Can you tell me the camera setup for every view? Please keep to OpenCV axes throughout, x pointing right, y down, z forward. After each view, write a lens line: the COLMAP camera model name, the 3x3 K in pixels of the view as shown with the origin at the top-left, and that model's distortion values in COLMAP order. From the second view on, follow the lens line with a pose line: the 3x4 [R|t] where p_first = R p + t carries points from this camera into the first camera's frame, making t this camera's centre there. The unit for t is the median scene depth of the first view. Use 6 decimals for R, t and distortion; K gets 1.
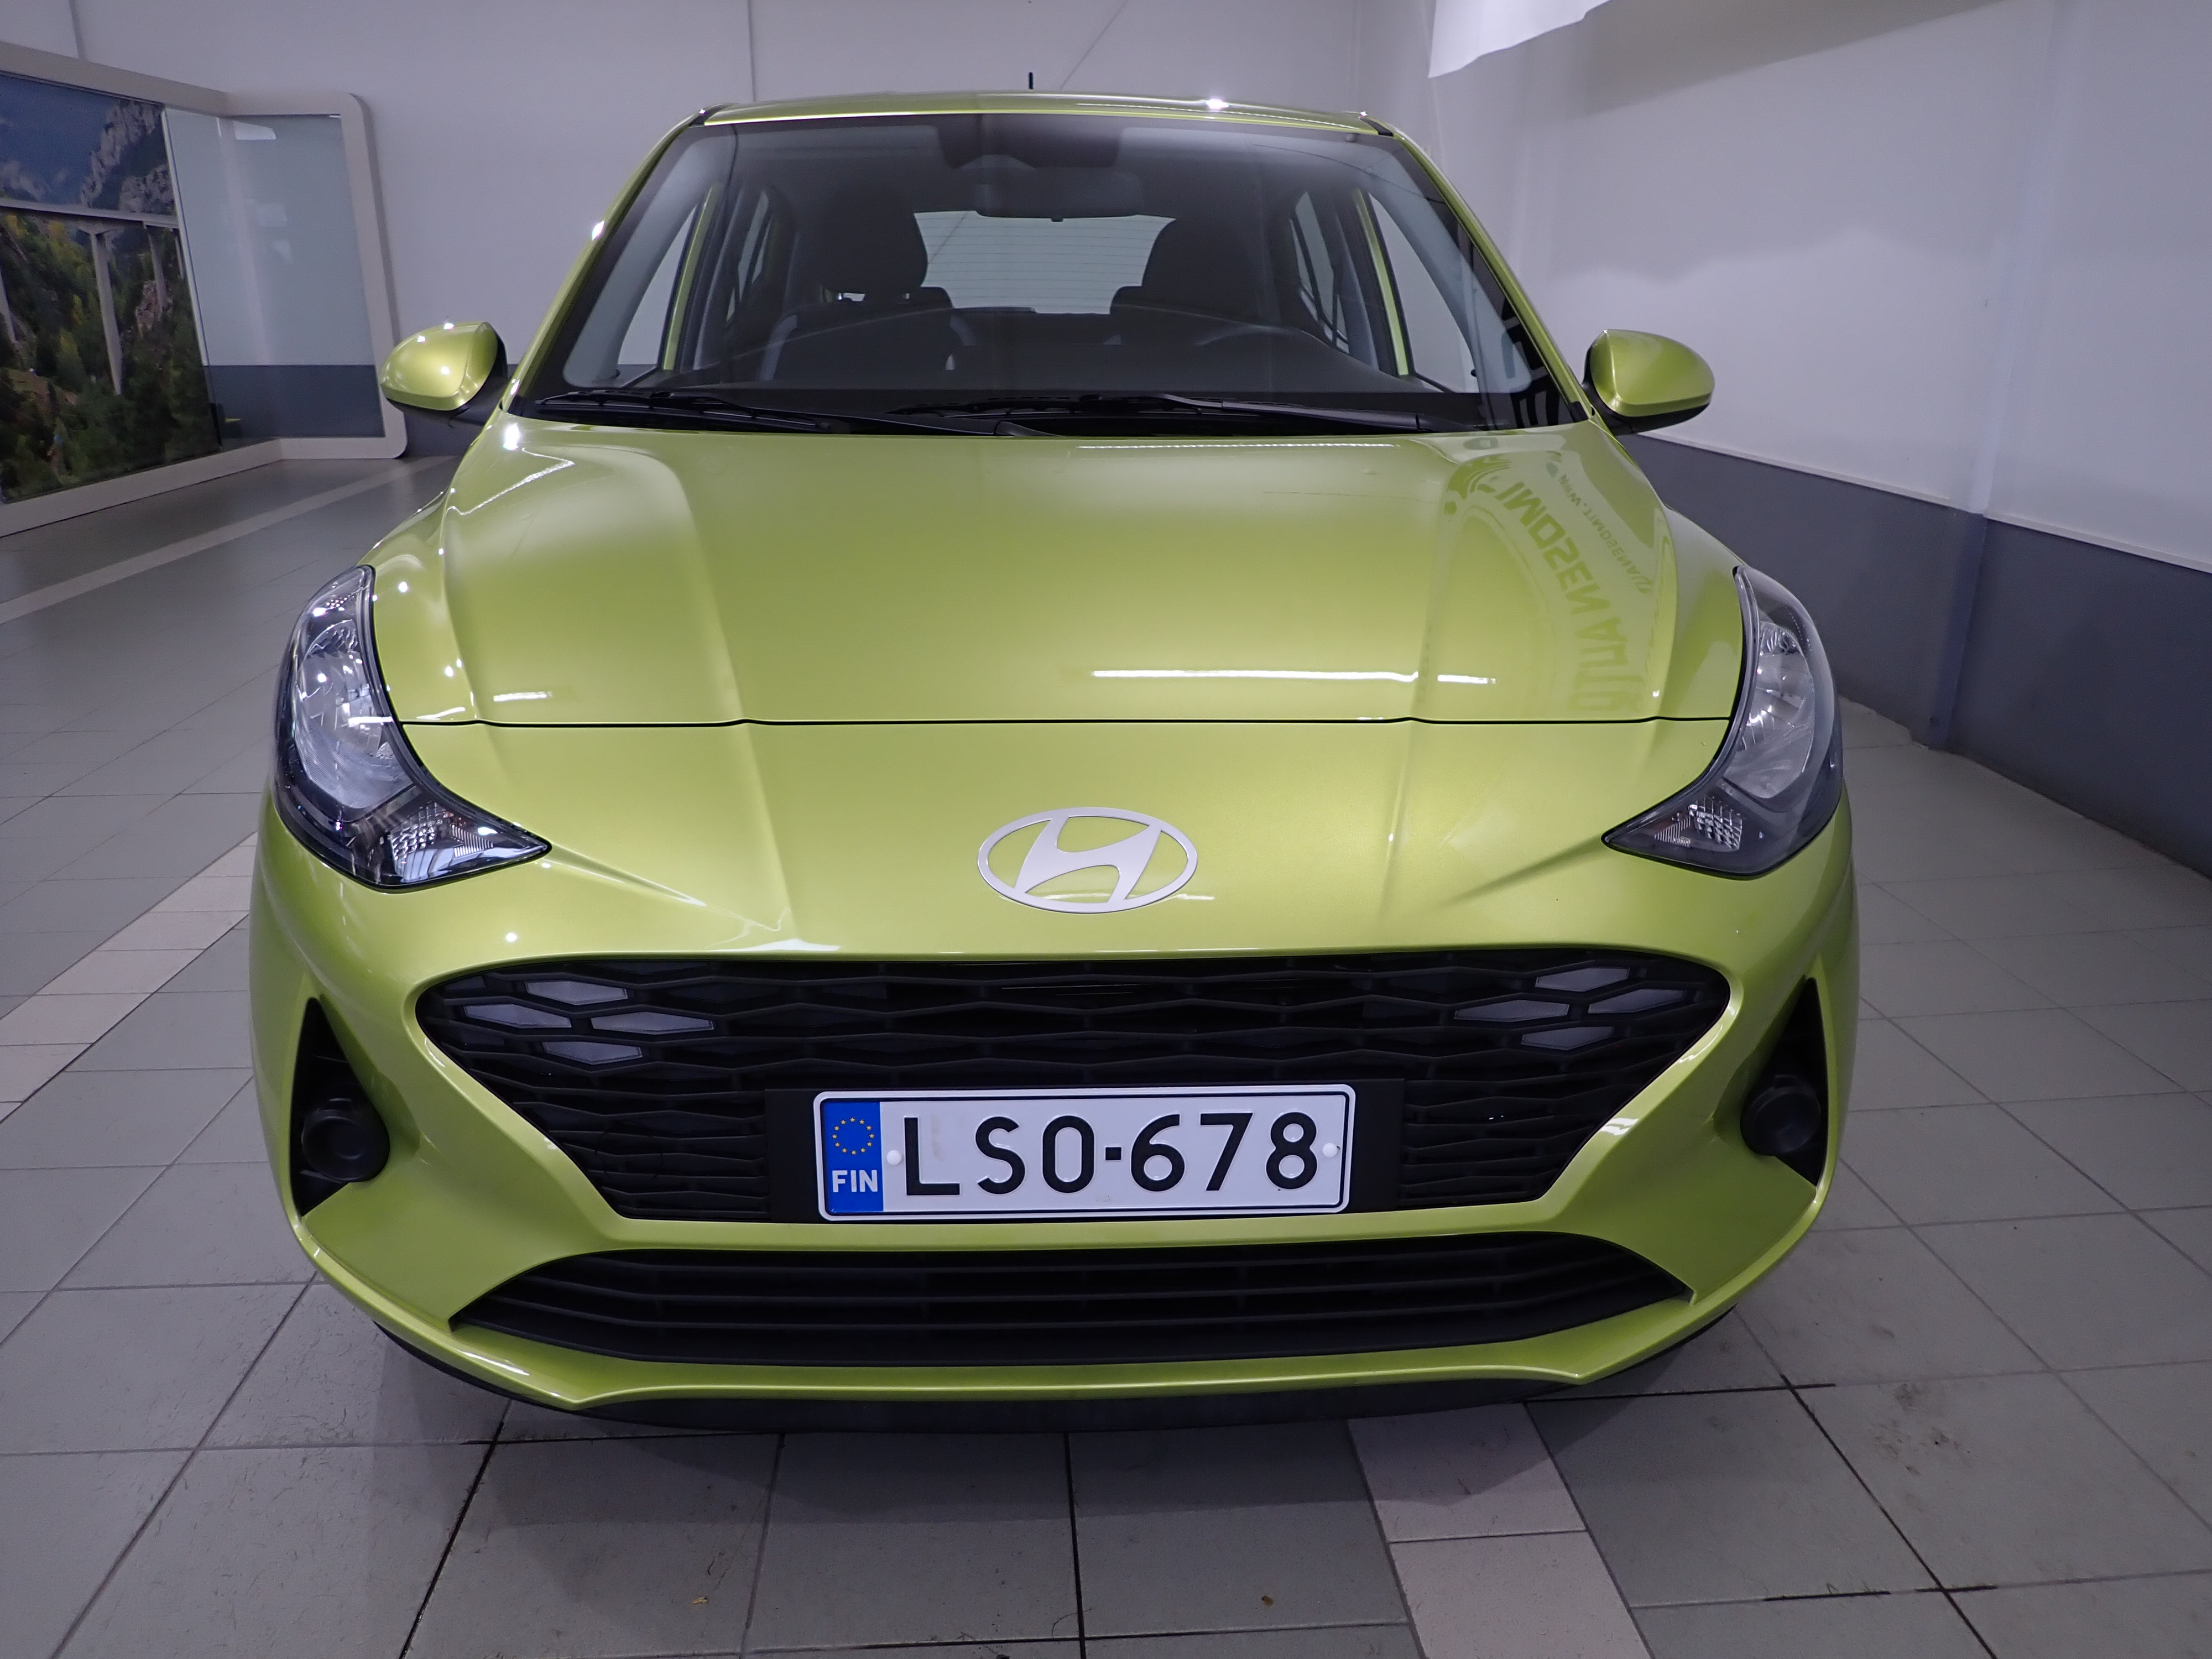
lens RADIAL K [[1622.7, 0, 1098.9], [0, 1622.7, 840.5], [0, 0, 1]] dist [-0.002311, -0.006692]
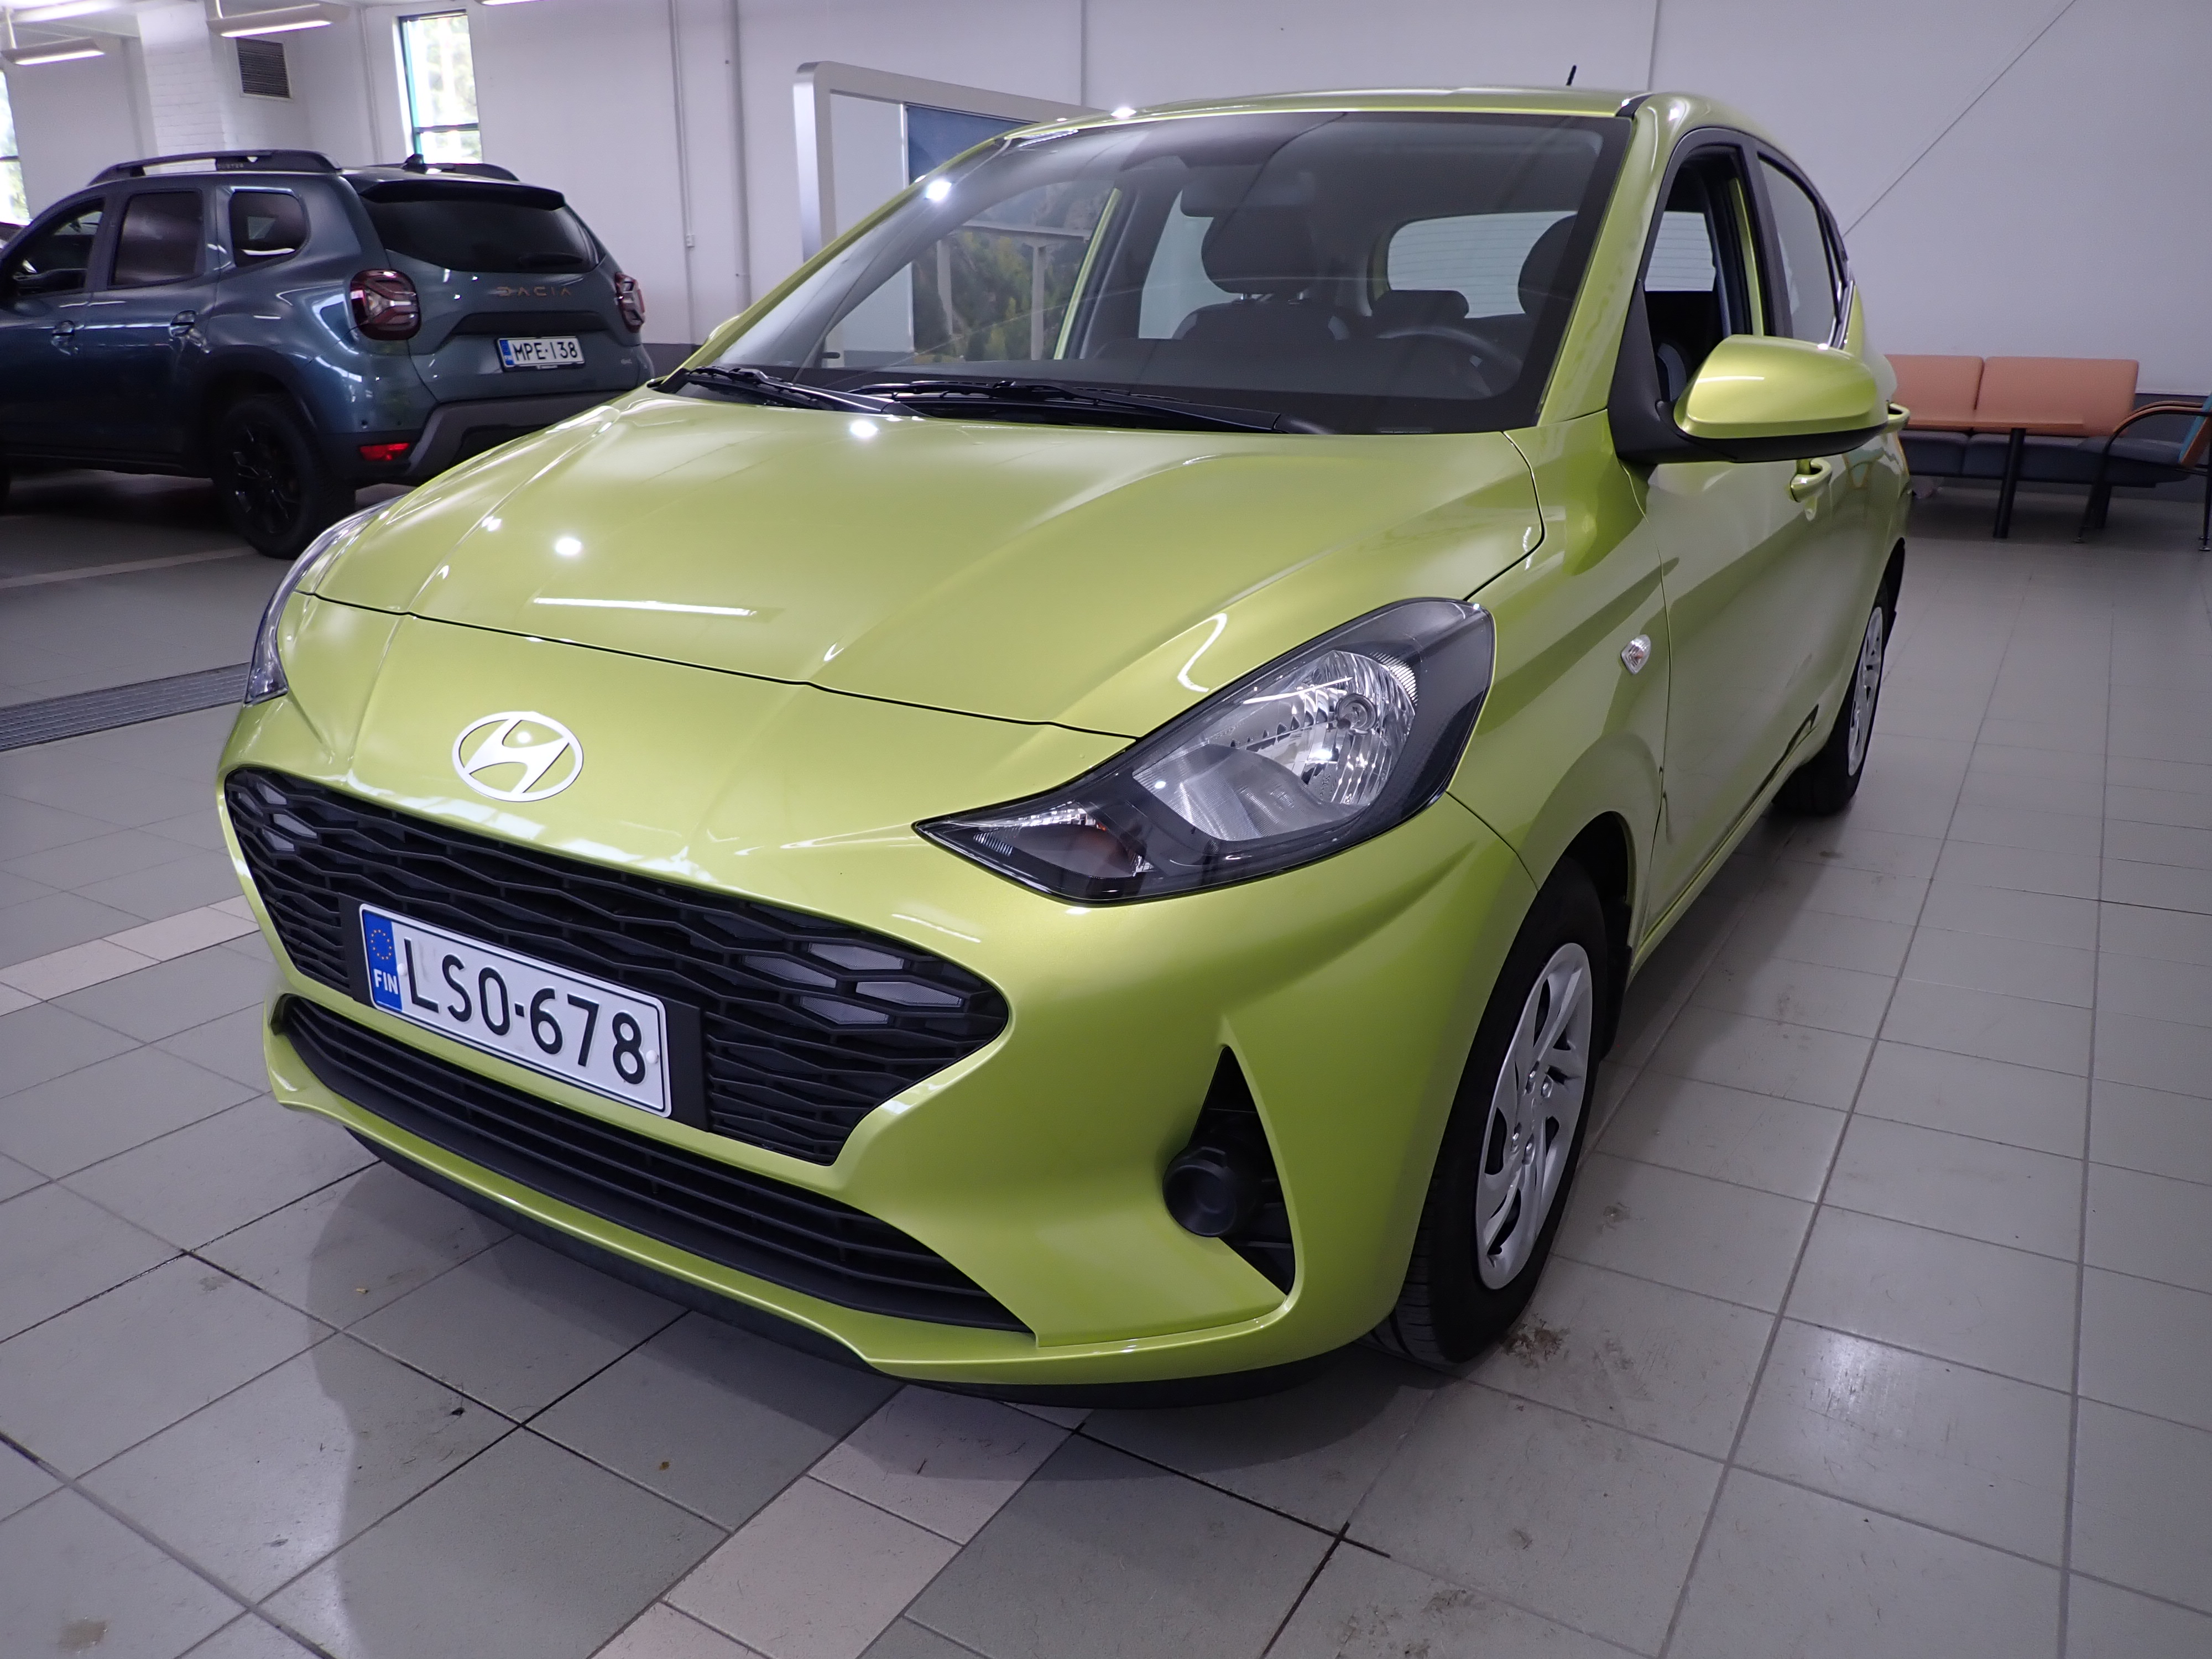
lens RADIAL K [[1622.7, 0, 1098.9], [0, 1622.7, 840.5], [0, 0, 1]] dist [-0.002311, -0.006692]
pose [[0.820878, 0.185842, -0.540020, 0.961618], [-0.189290, 0.980660, 0.049747, -0.065239], [0.538821, 0.061385, 0.840181, 0.231203]]
